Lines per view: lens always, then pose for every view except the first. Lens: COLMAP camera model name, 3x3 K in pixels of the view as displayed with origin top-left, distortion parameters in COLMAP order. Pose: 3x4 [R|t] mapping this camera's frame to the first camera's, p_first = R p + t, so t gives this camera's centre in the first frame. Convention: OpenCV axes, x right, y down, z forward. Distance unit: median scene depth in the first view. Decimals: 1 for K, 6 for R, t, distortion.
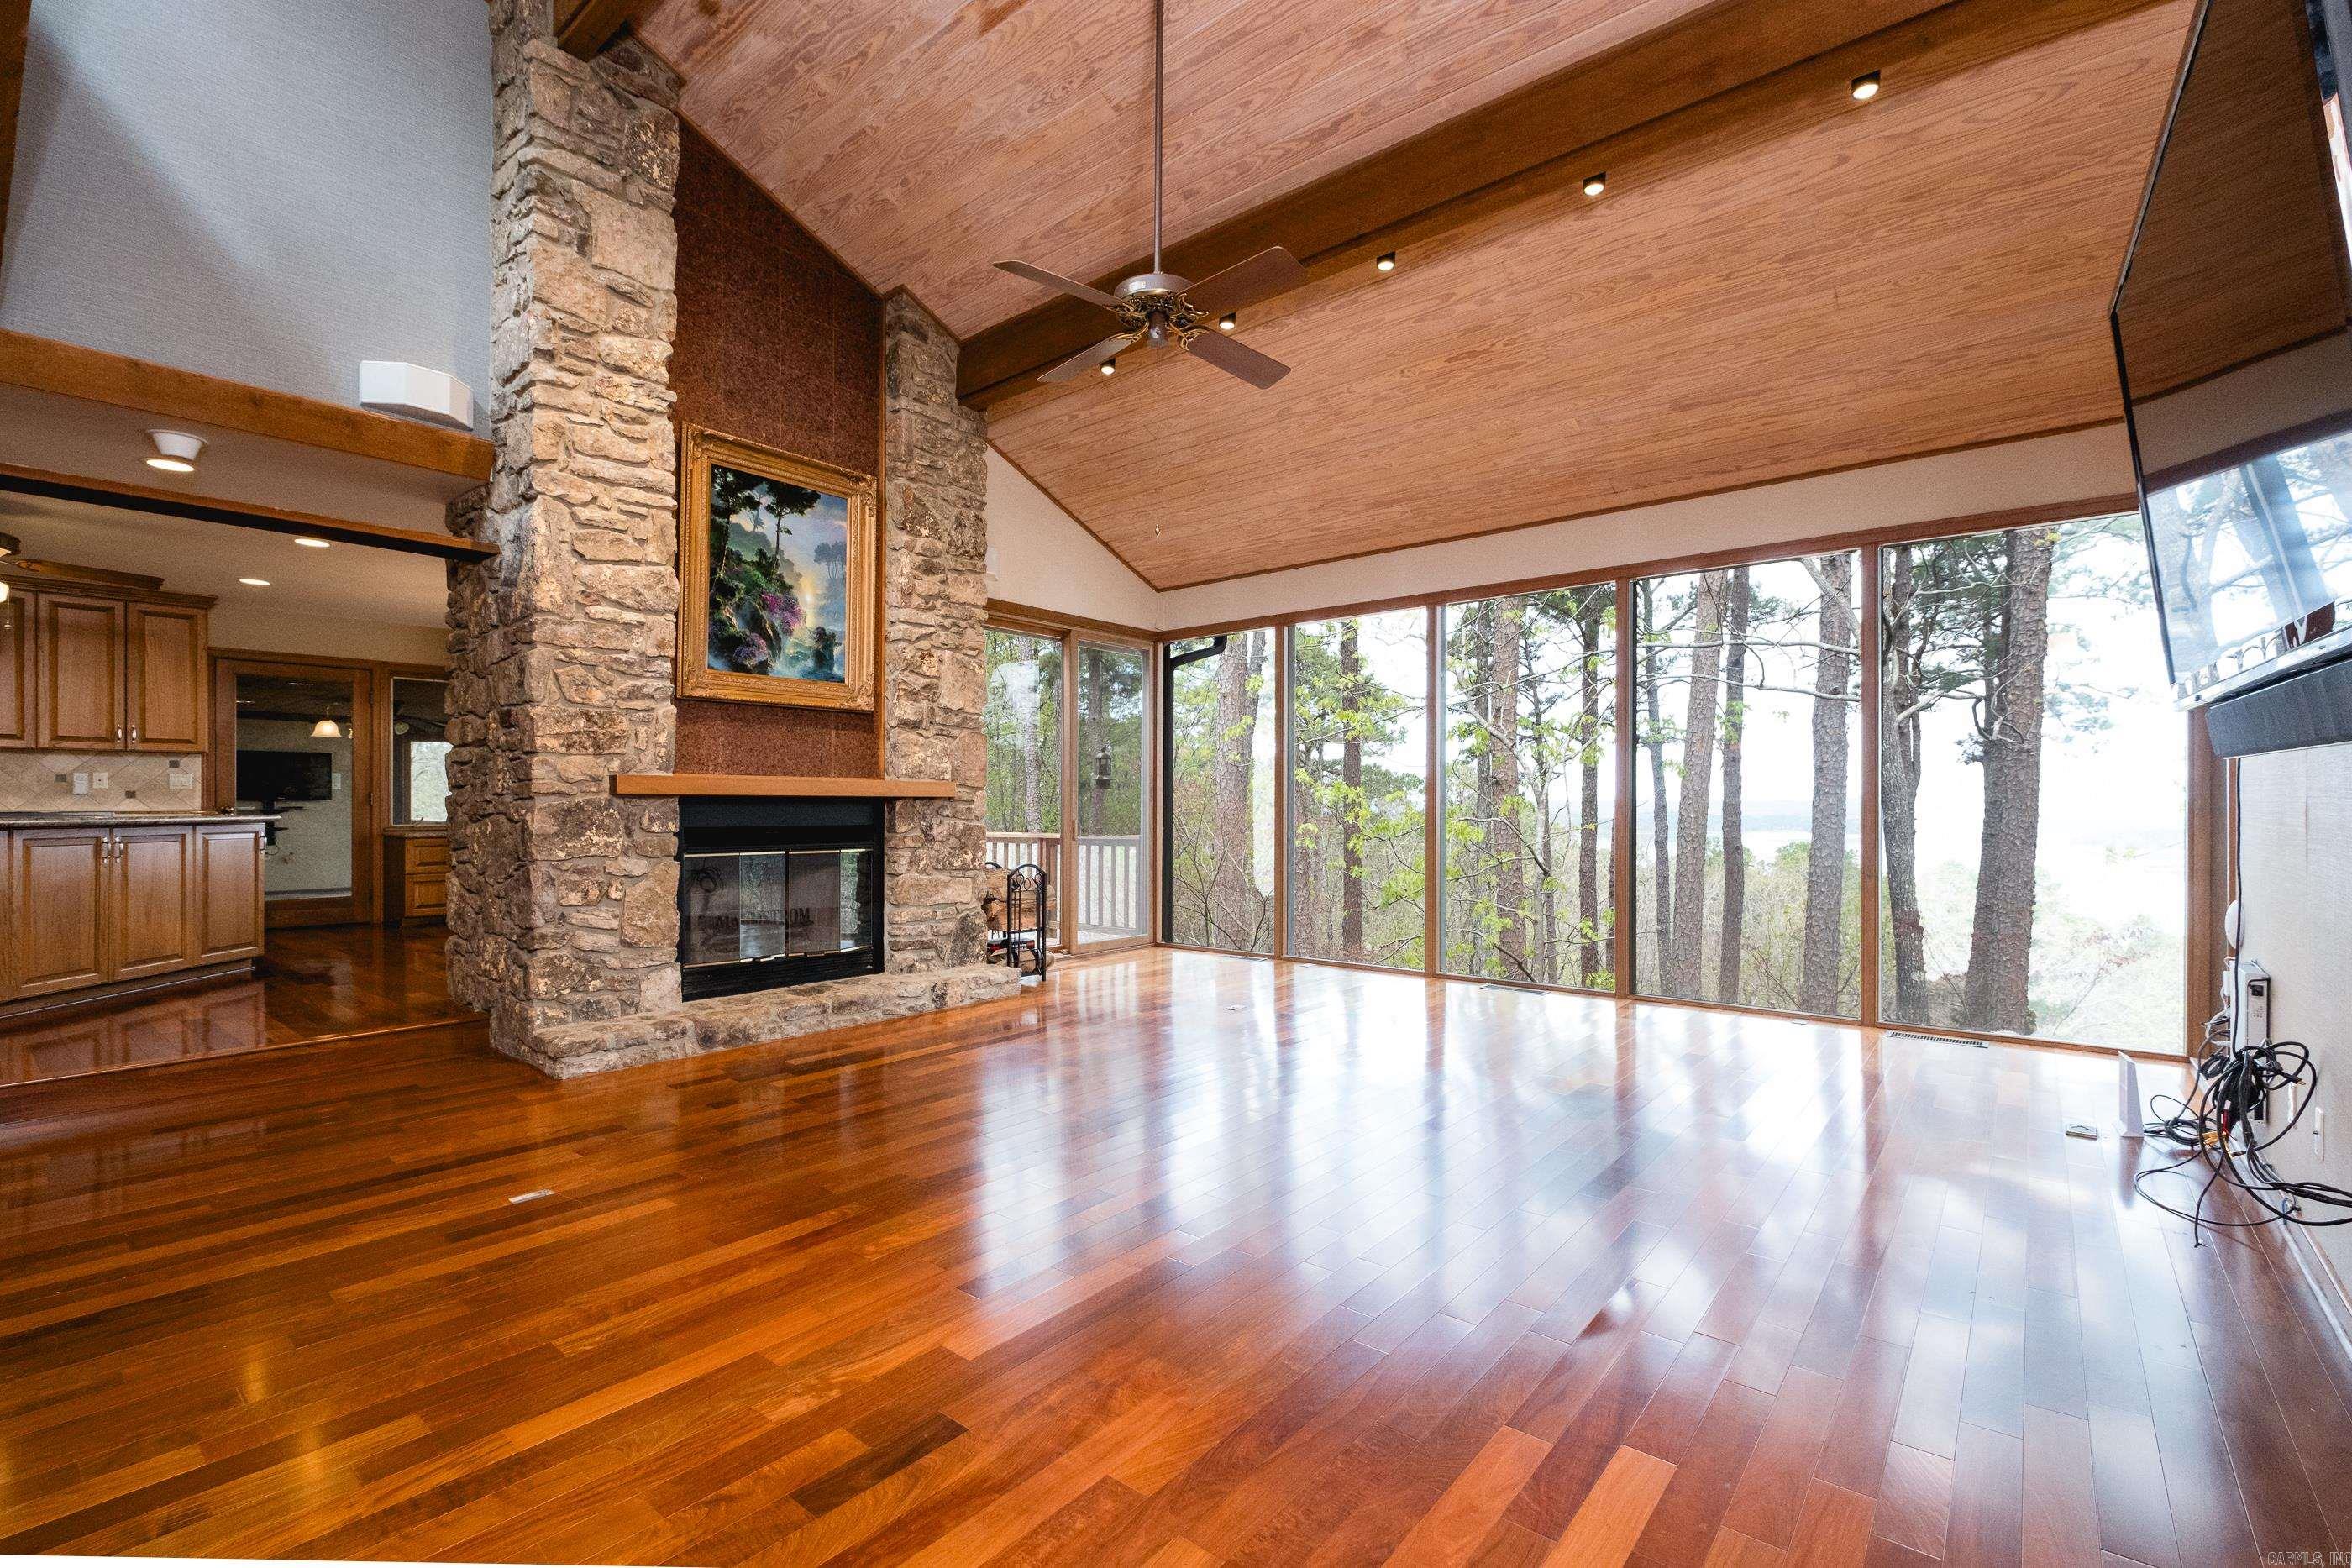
lens RADIAL K [[1018.5, 0, 1171.7], [0, 1018.5, 805.2], [0, 0, 1]] dist [0.003019, -0.001543]
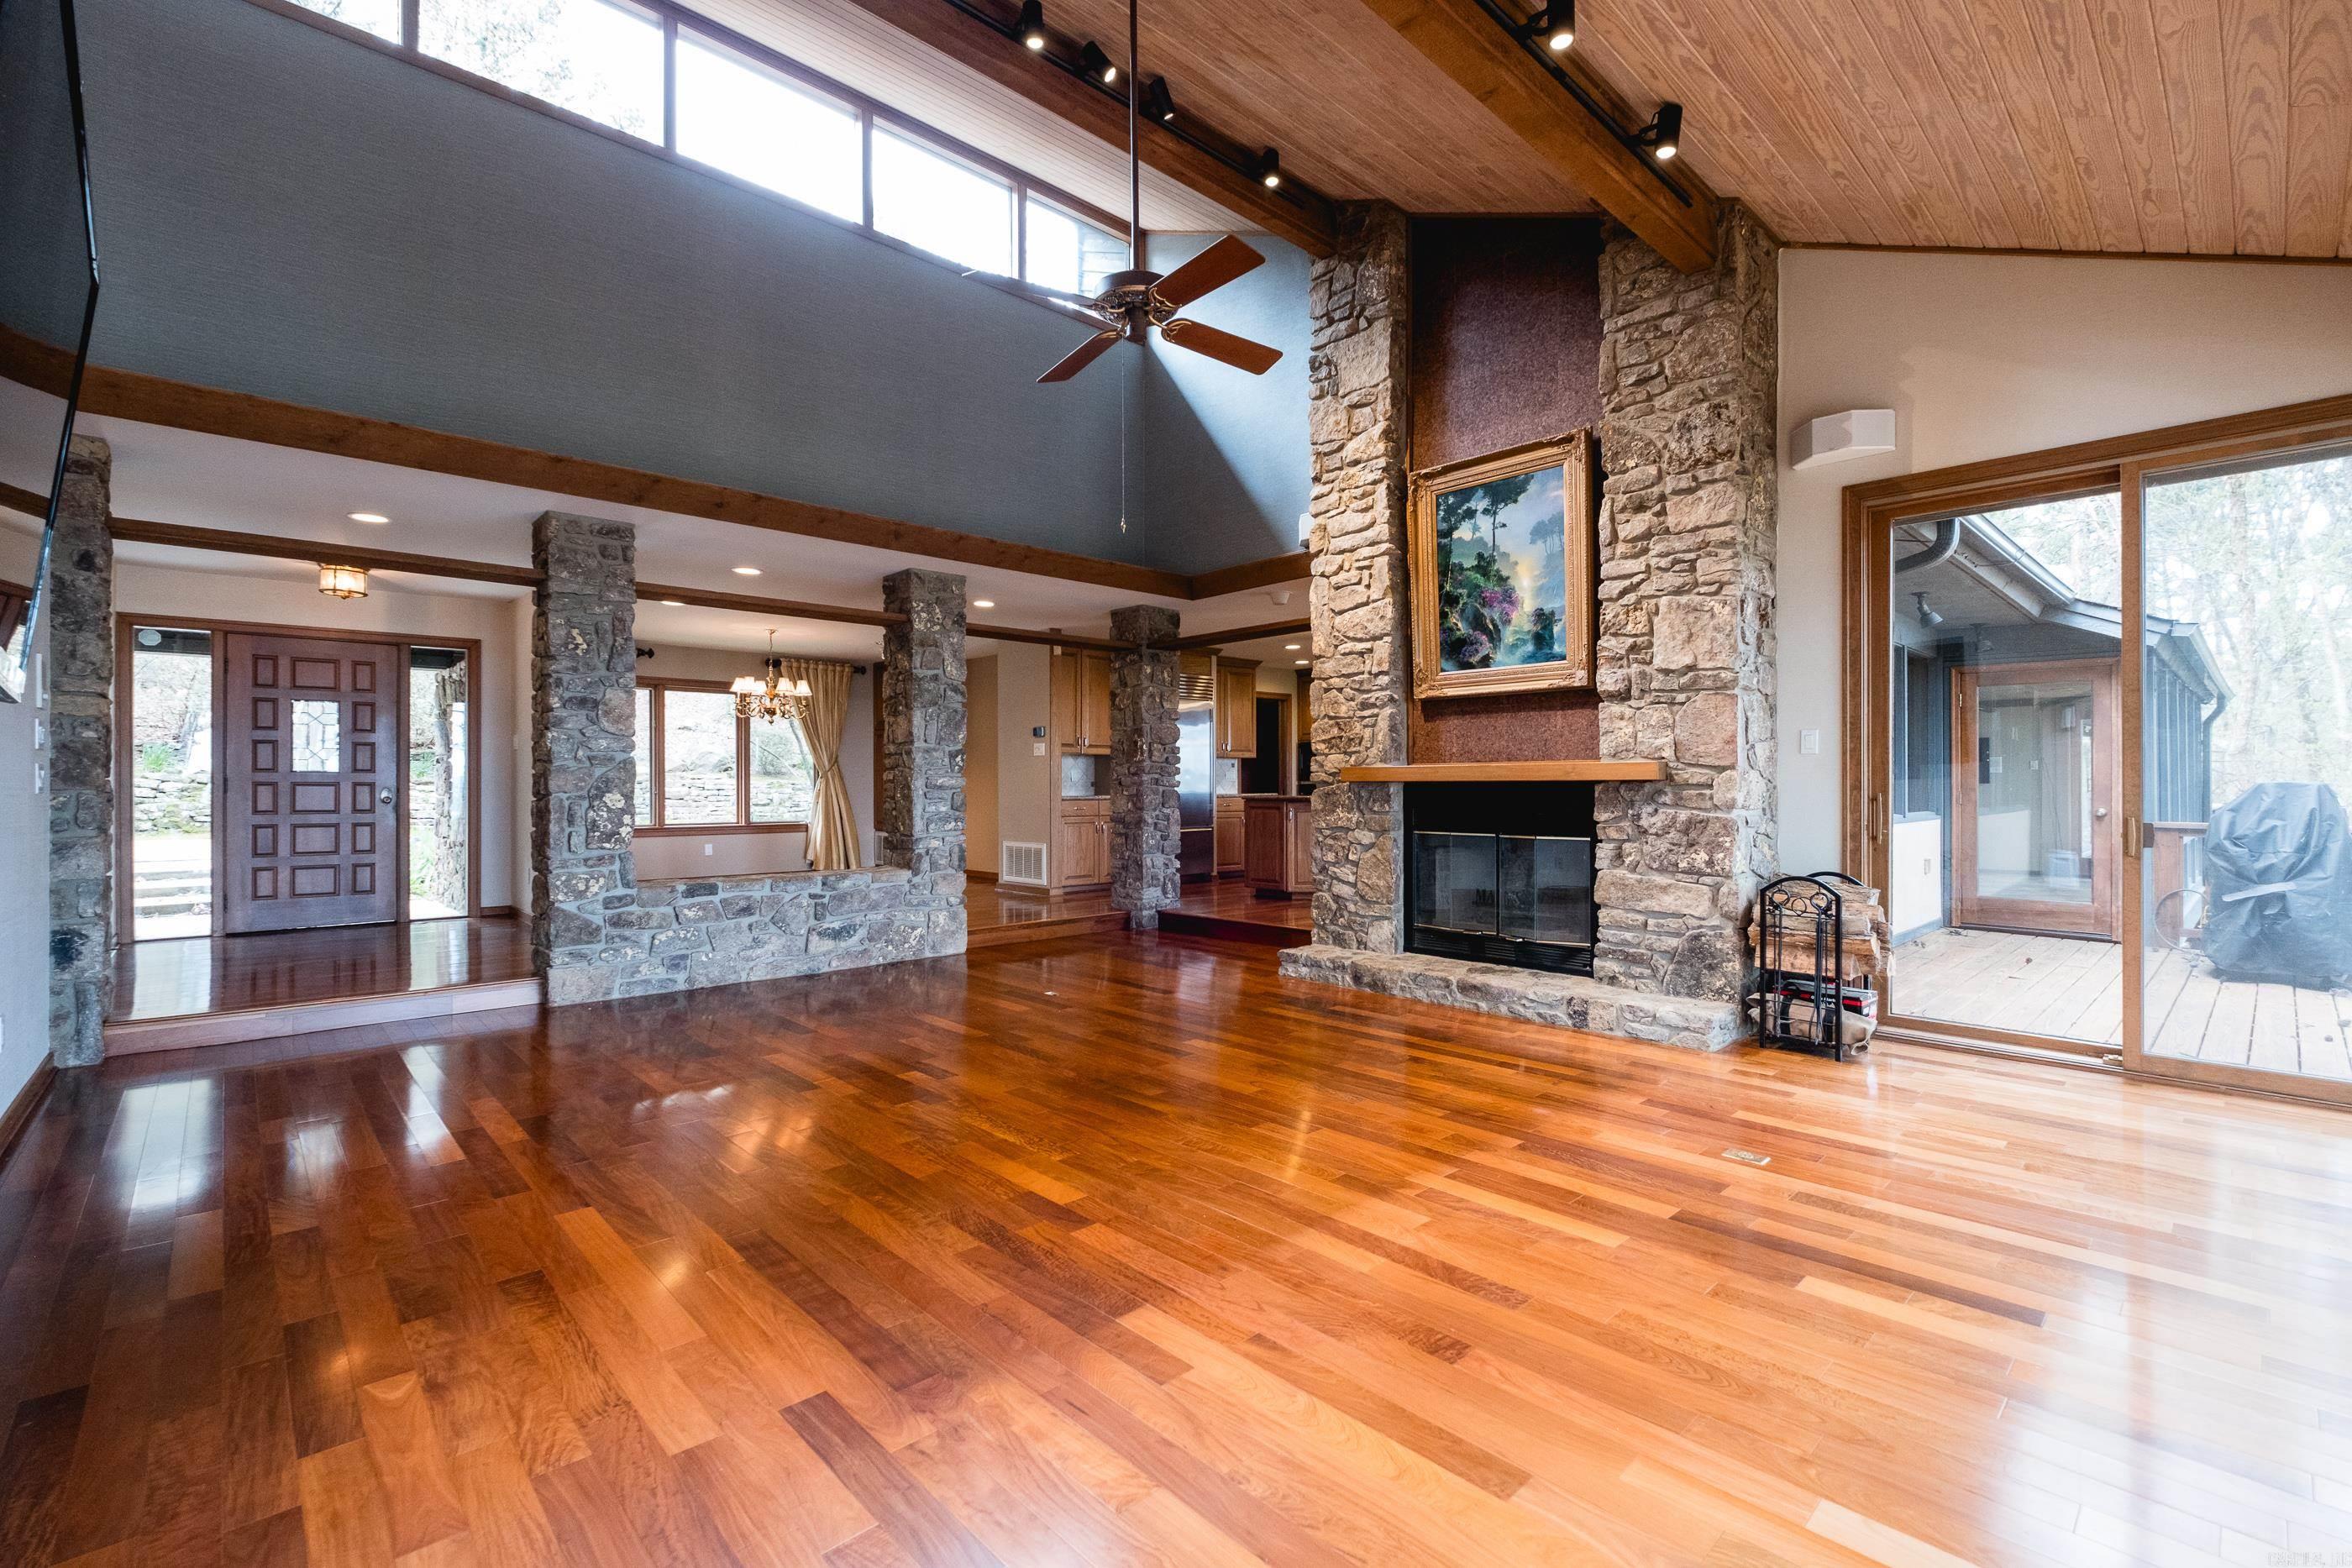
lens RADIAL K [[1018.5, 0, 1171.7], [0, 1018.5, 779.3], [0, 0, 1]] dist [0.003019, -0.001543]
pose [[-0.122653, -0.007547, -0.992421, 0.699722], [0.003491, 0.999962, -0.008036, -0.003845], [0.992443, -0.004450, -0.122622, 0.804133]]
